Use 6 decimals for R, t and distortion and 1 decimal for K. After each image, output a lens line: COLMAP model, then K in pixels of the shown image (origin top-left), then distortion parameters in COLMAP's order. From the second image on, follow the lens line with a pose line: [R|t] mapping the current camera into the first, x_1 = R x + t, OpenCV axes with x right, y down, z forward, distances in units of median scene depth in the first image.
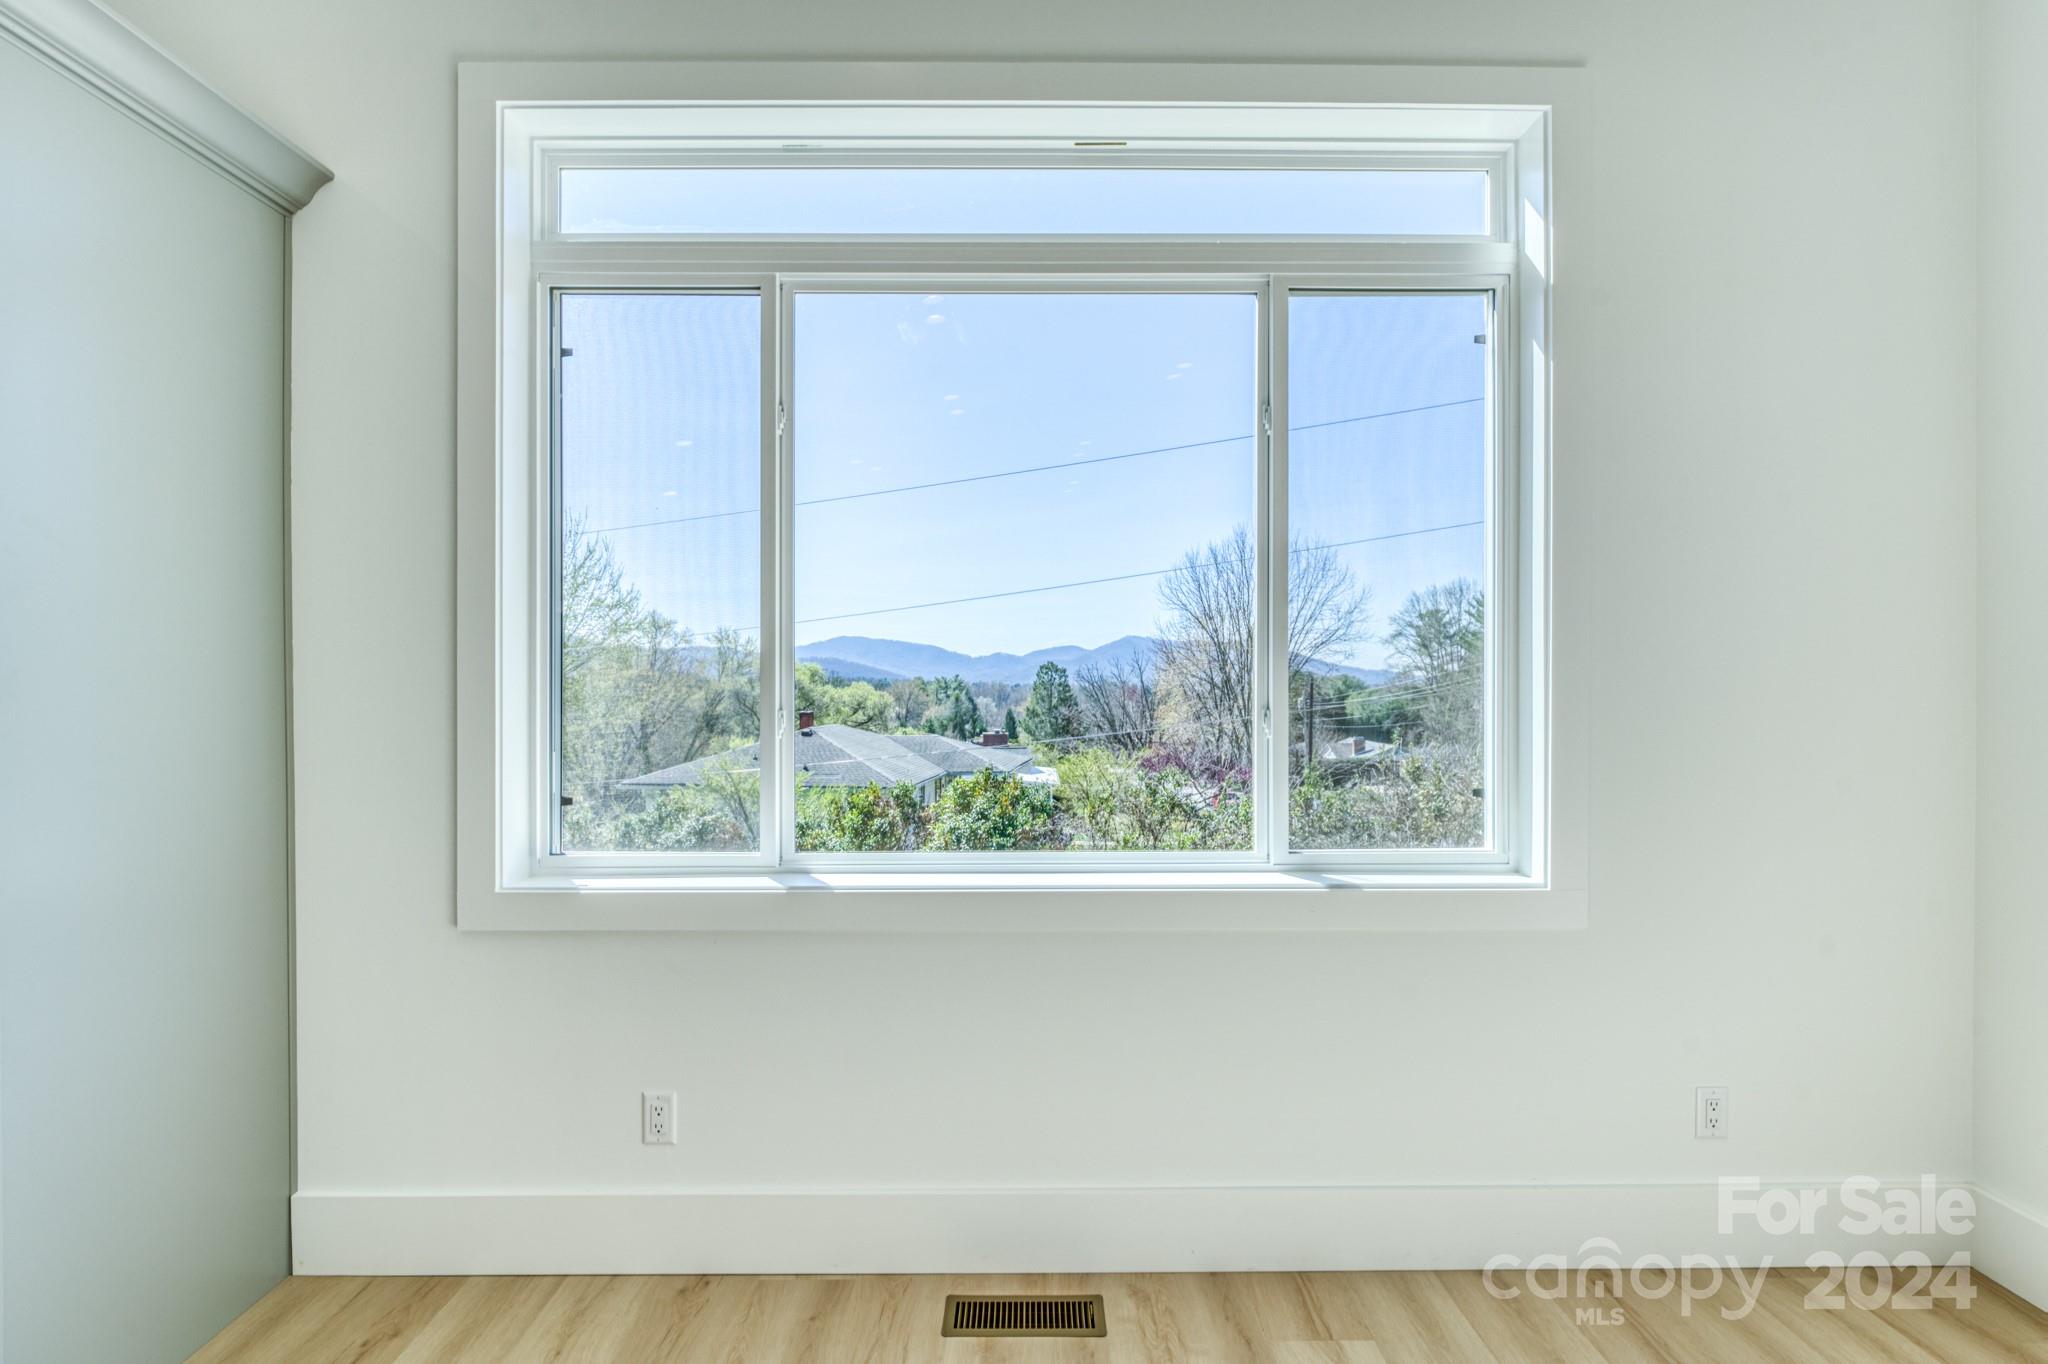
lens RADIAL K [[1004.0, 0, 1021.4], [0, 1004.0, 684.6], [0, 0, 1]] dist [0.000284, 0.000020]
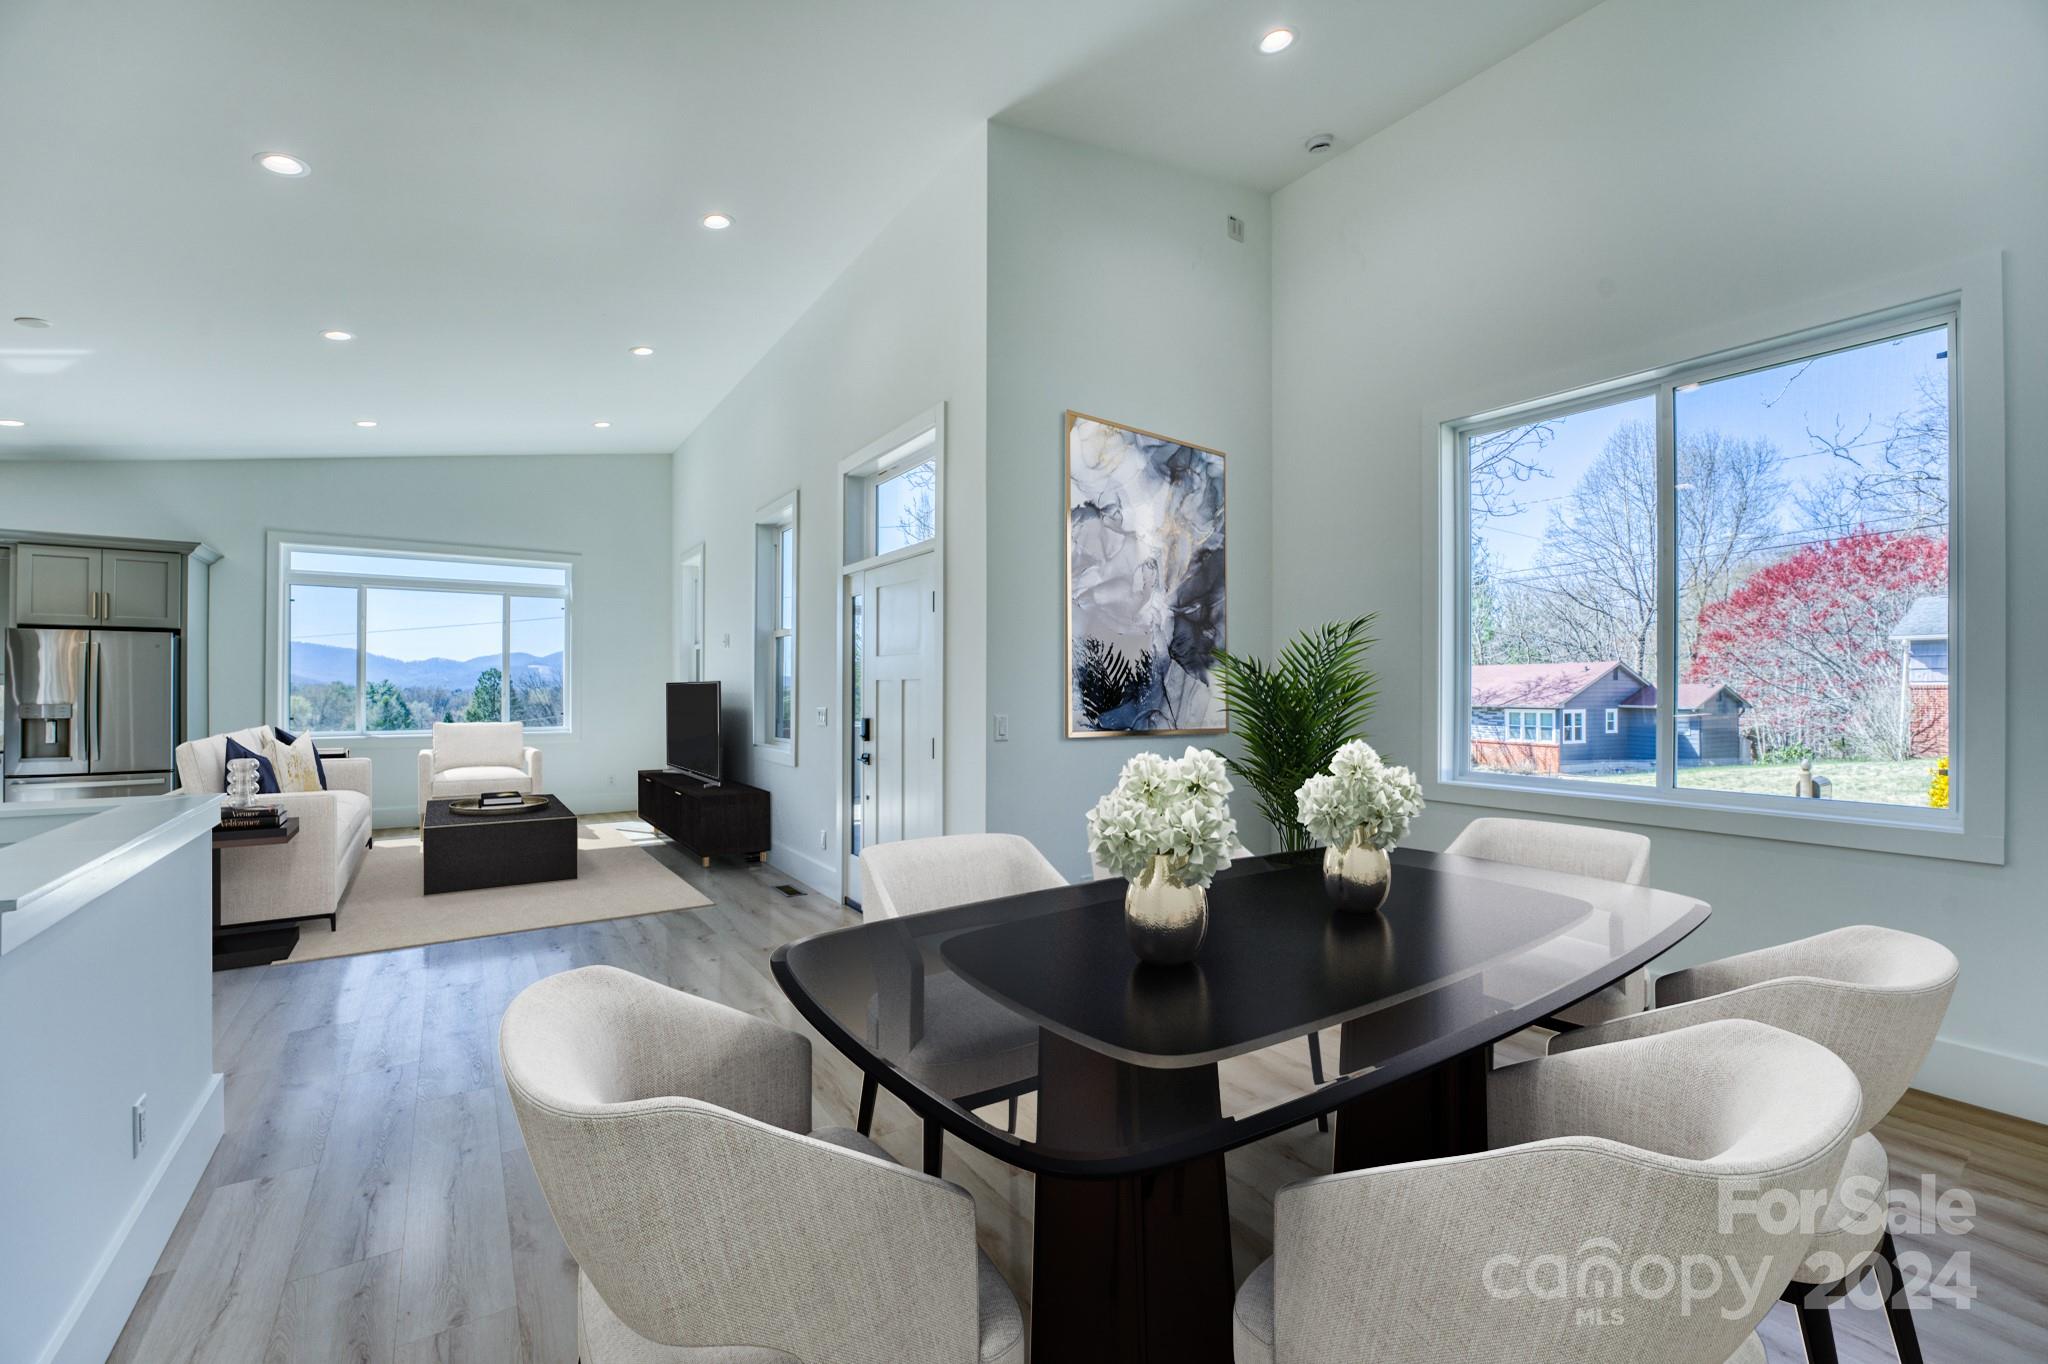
lens RADIAL K [[847.5, 0, 1011.4], [0, 847.5, 690.3], [0, 0, 1]] dist [0.000768, -0.001212]
pose [[0.840098, 0.005770, 0.542404, 0.098431], [-0.005062, 0.999983, -0.002797, 0.007154], [-0.542411, -0.000396, 0.840113, -3.208504]]
